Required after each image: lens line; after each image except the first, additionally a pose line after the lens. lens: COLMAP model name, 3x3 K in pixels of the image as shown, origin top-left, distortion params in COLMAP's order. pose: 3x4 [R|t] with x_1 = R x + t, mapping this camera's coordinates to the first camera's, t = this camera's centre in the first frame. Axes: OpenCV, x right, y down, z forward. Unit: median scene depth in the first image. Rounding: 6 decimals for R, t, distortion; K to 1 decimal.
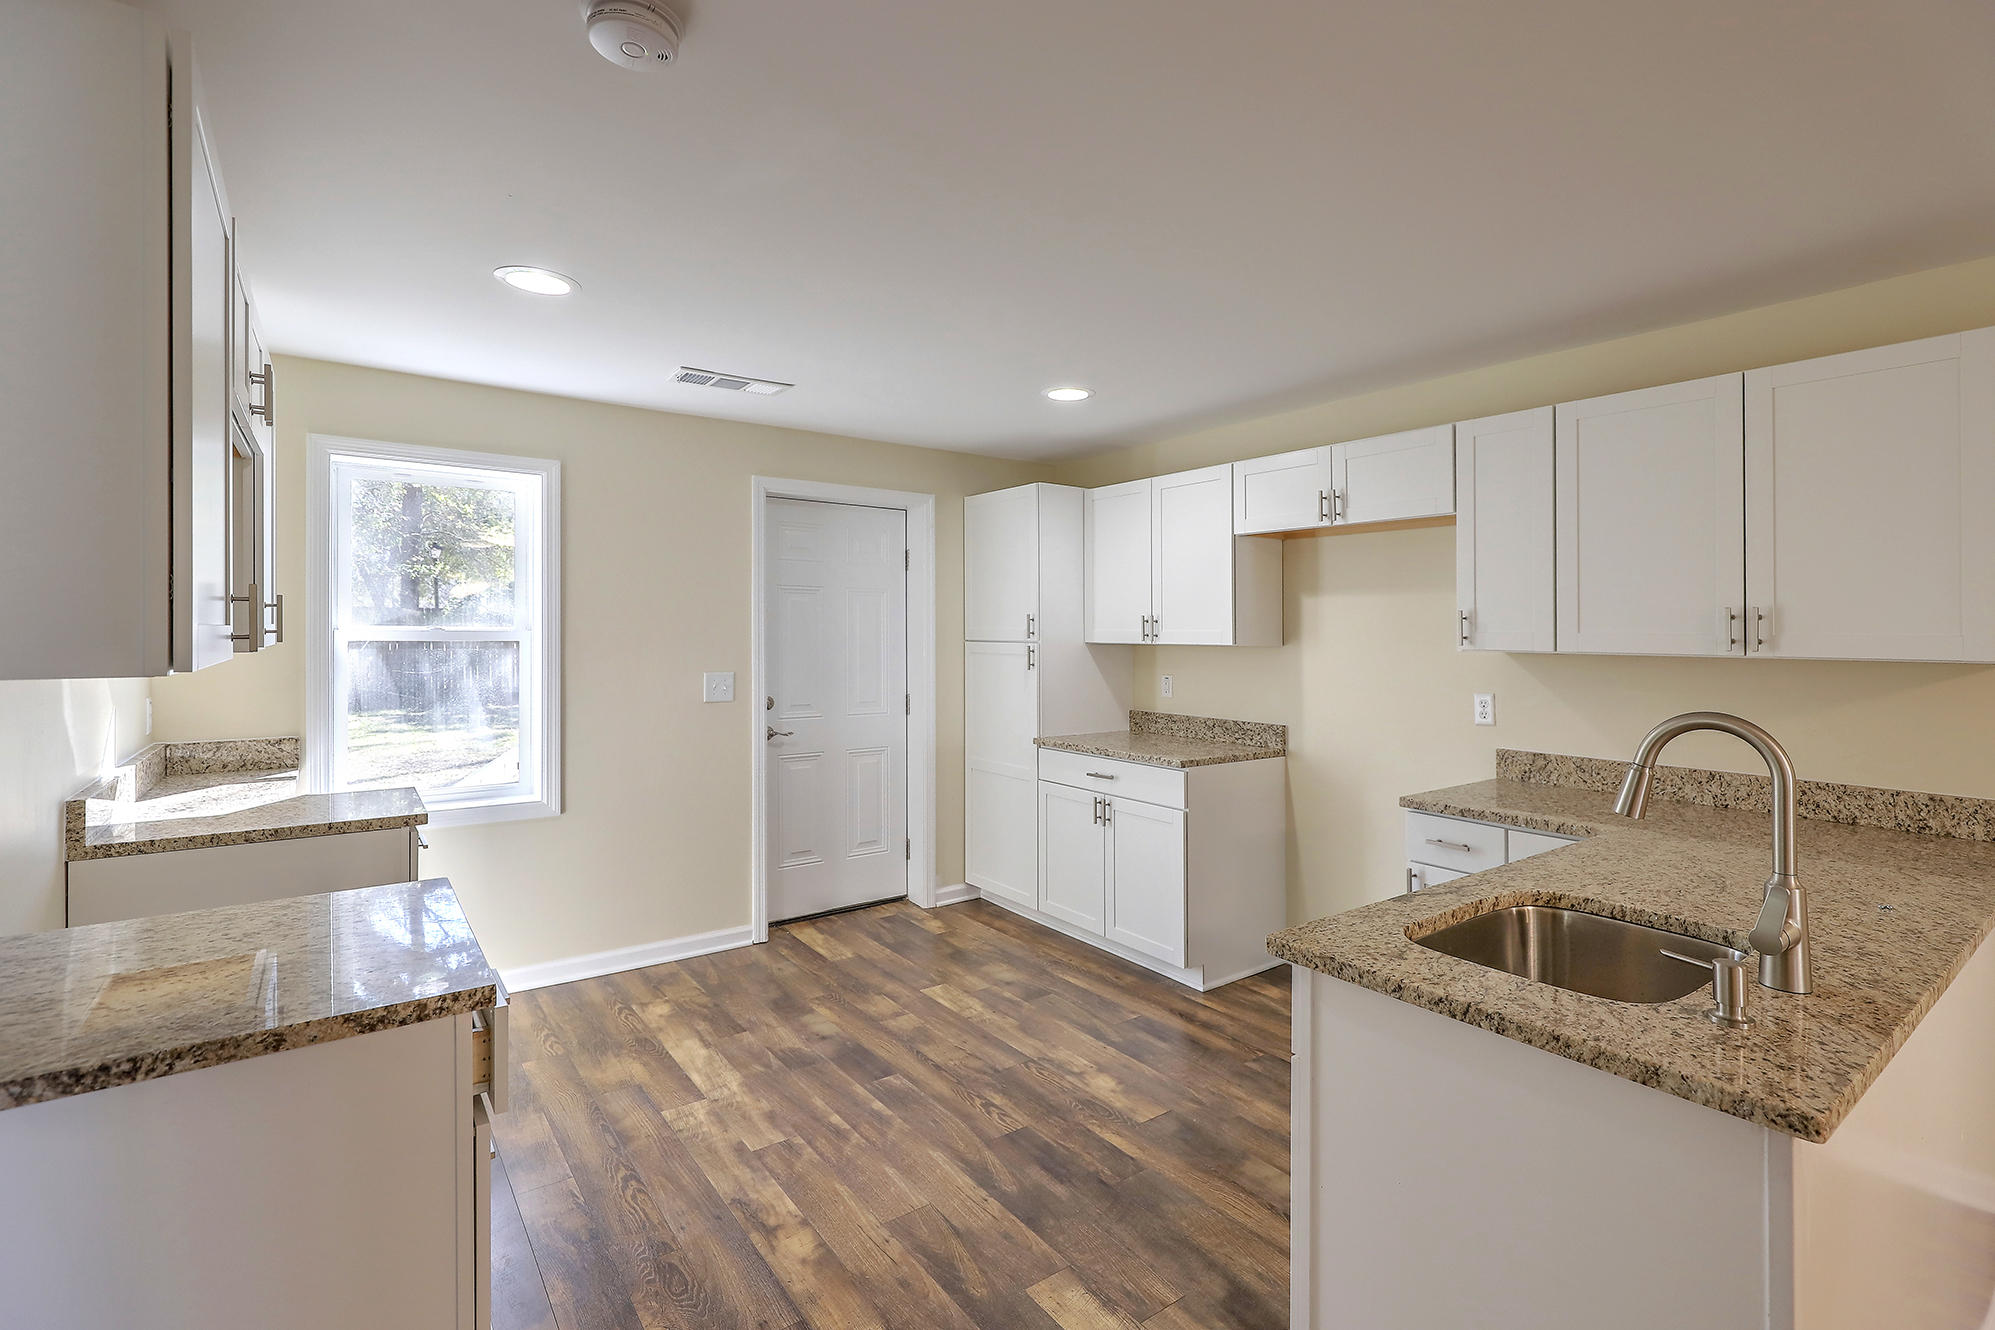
lens RADIAL K [[902.2, 0, 1015.6], [0, 902.2, 625.7], [0, 0, 1]] dist [0.005272, -0.001854]
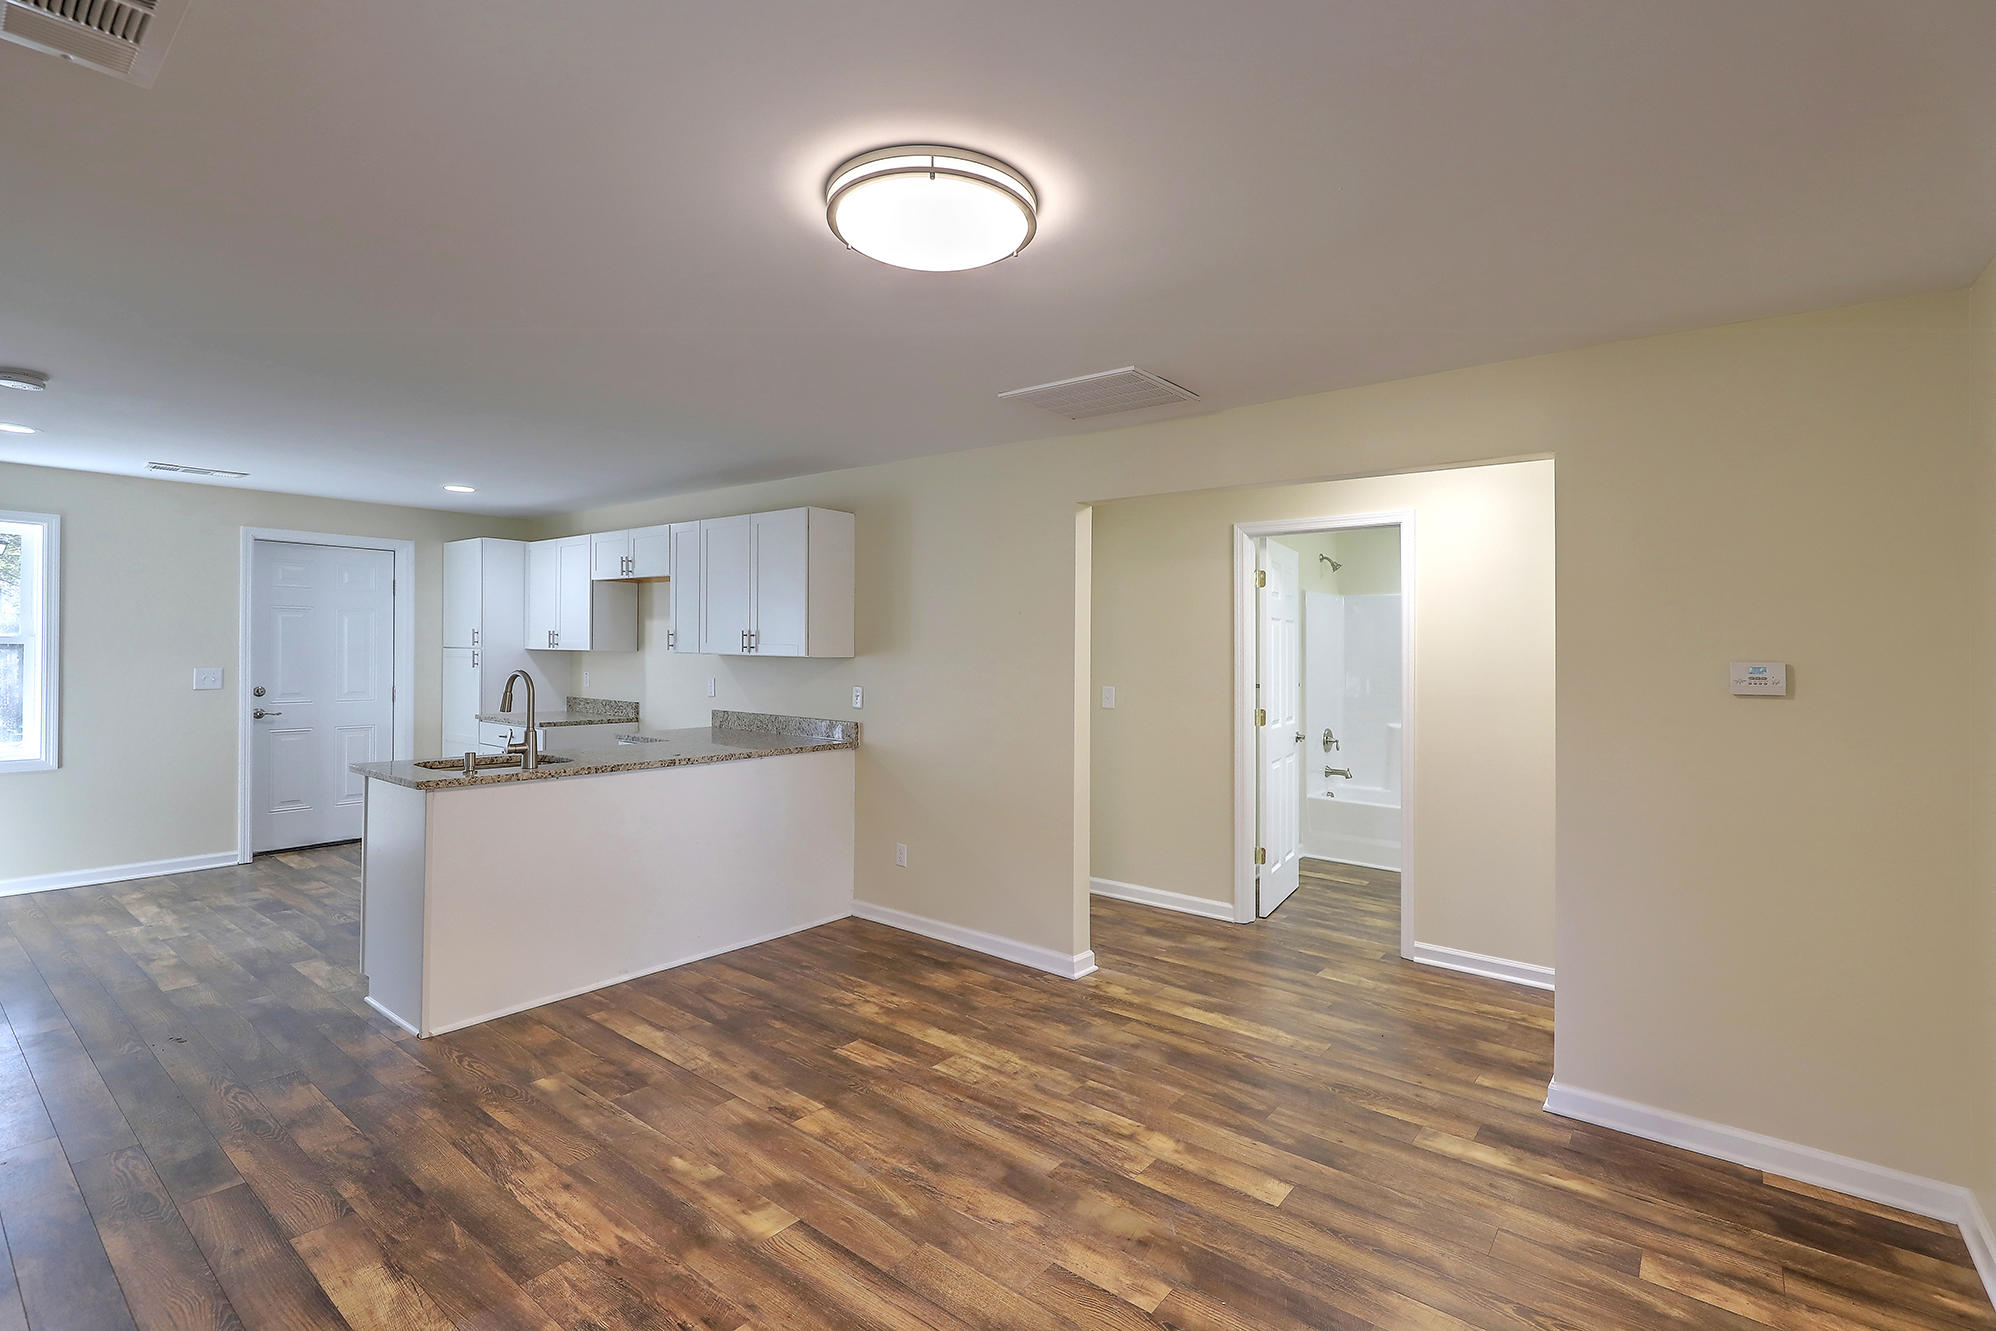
lens RADIAL K [[902.6, 0, 1000.5], [0, 902.6, 646.1], [0, 0, 1]] dist [0.005272, -0.001854]
pose [[0.966990, 0.006956, 0.254721, 0.586173], [-0.008348, 0.999956, 0.004385, 0.001584], [-0.254679, -0.006367, 0.967005, -0.774345]]
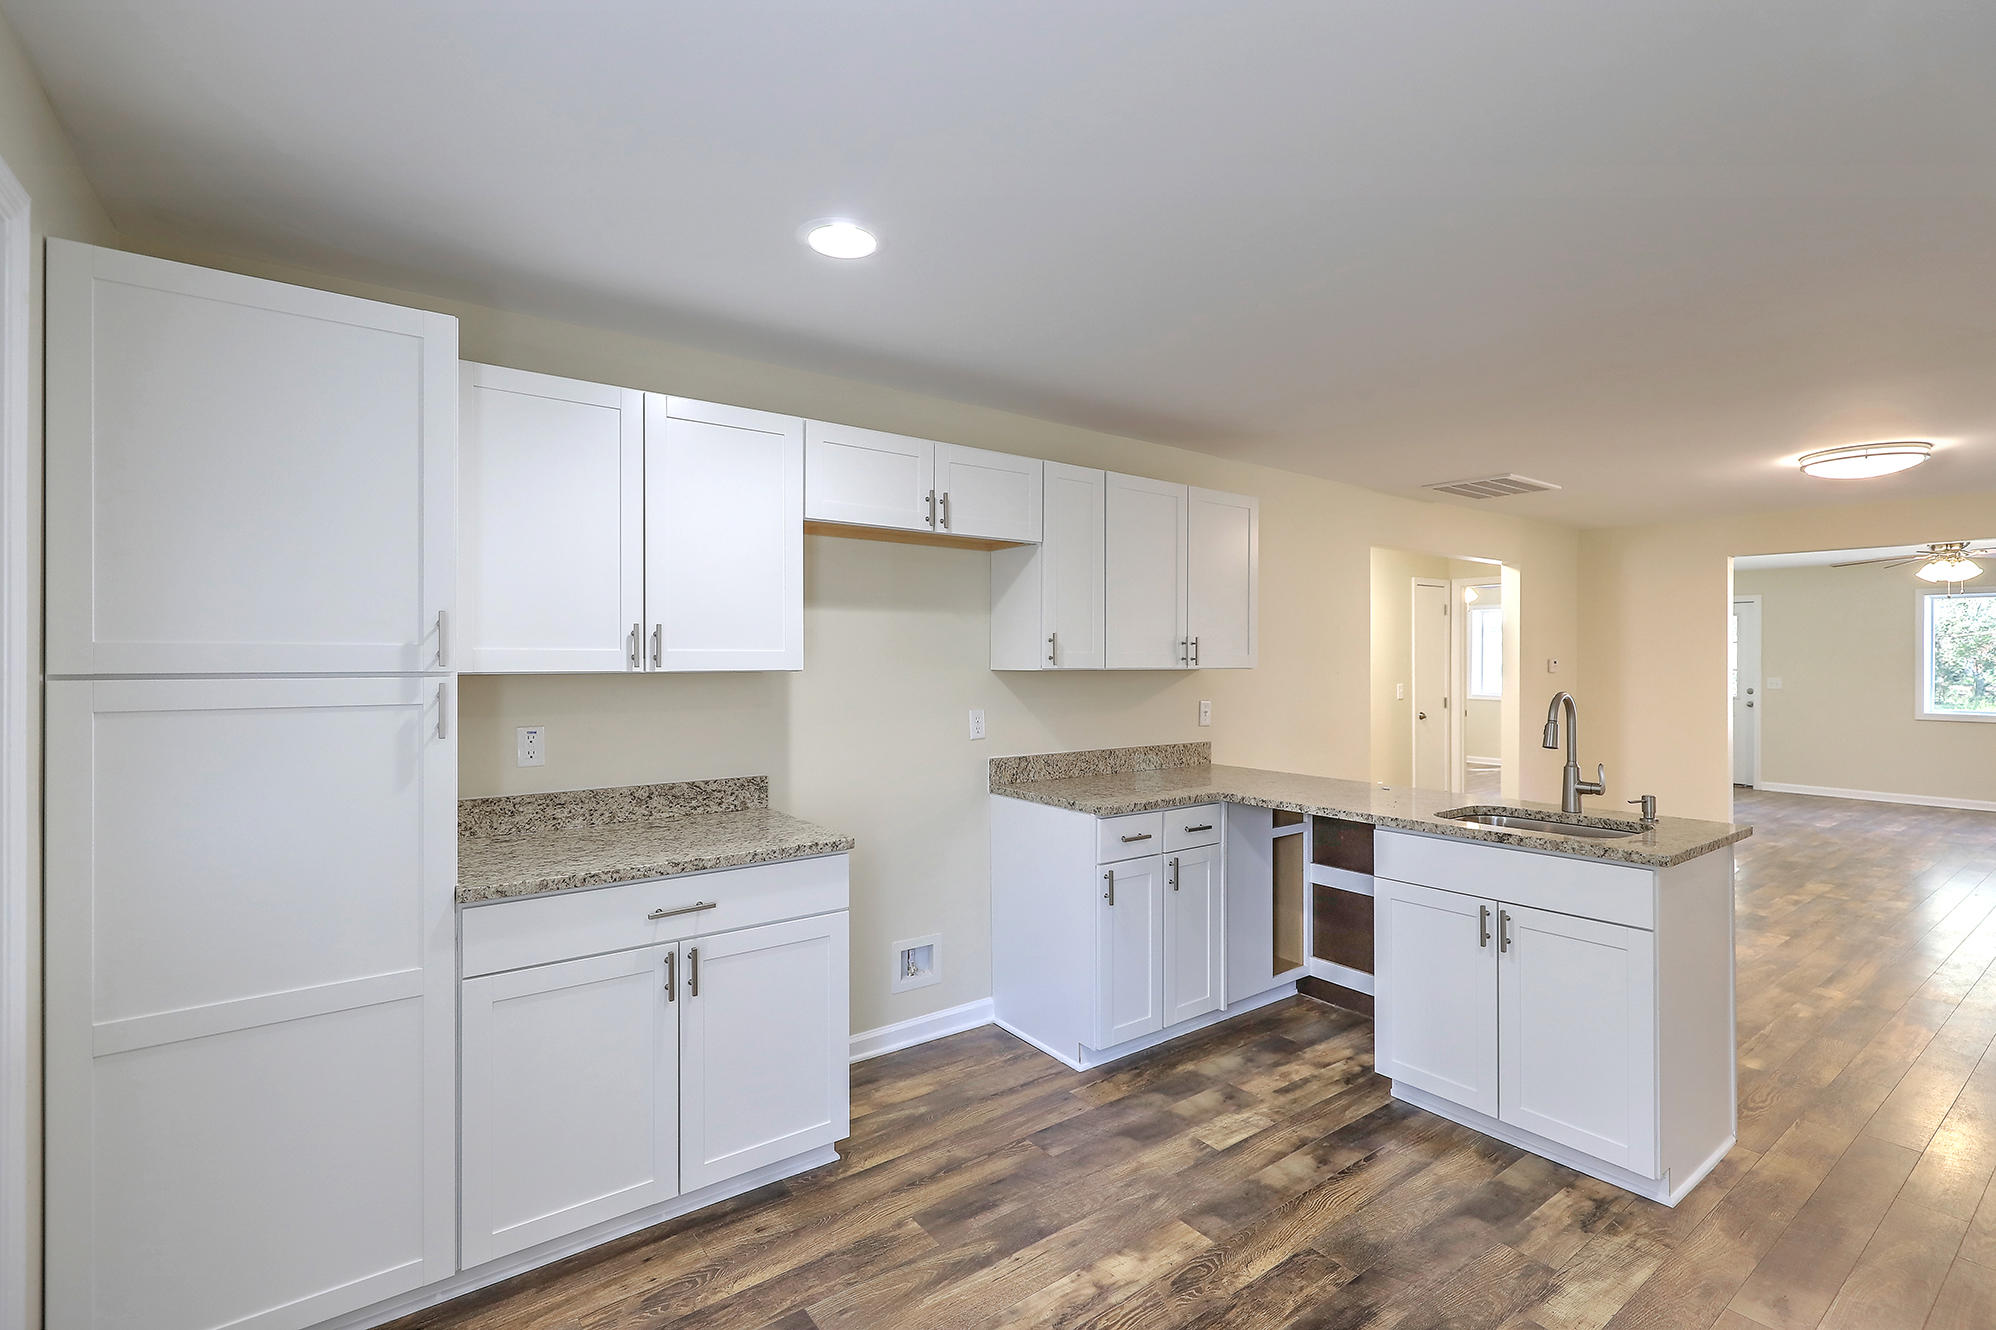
lens RADIAL K [[902.6, 0, 1035.5], [0, 902.6, 656.4], [0, 0, 1]] dist [0.005272, -0.001854]
pose [[-0.006215, -0.006901, 0.999957, -0.535706], [-0.012044, 0.999904, 0.006826, 0.003565], [-0.999908, -0.012001, -0.006297, 0.911154]]
